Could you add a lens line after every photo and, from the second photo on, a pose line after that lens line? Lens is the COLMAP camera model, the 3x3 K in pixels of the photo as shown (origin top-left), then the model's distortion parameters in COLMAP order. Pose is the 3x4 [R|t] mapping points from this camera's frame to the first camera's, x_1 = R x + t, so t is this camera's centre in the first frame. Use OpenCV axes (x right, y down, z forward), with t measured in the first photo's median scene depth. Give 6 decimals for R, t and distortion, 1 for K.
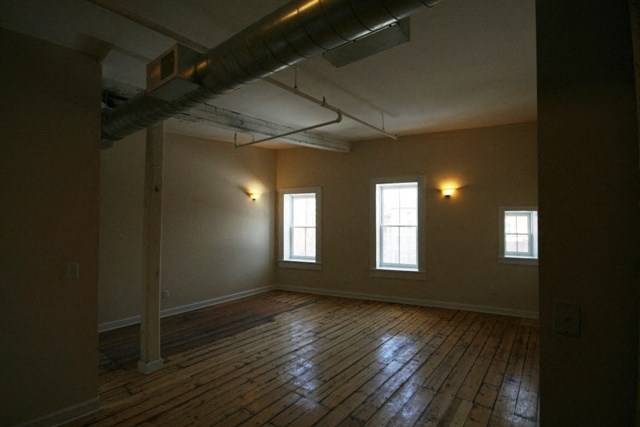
lens RADIAL K [[303.4, 0, 317.9], [0, 303.4, 213.5], [0, 0, 1]] dist [0.005226, 0.000325]
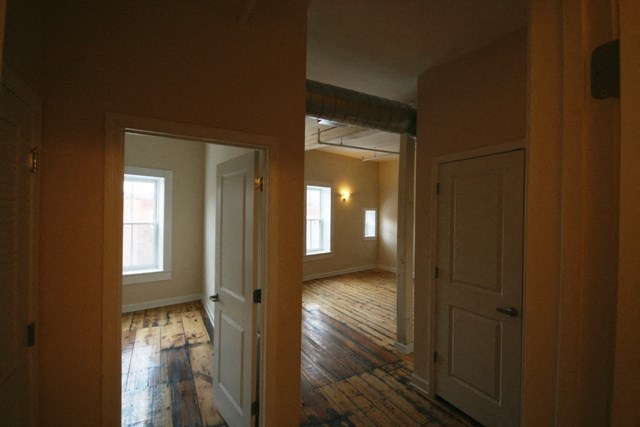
lens RADIAL K [[303.4, 0, 319.1], [0, 303.4, 214.6], [0, 0, 1]] dist [0.005226, 0.000325]
pose [[0.401369, -0.010113, 0.915860, -1.170069], [-0.023030, 0.999511, 0.021129, -0.011546], [-0.915627, -0.029573, 0.400940, 0.580250]]
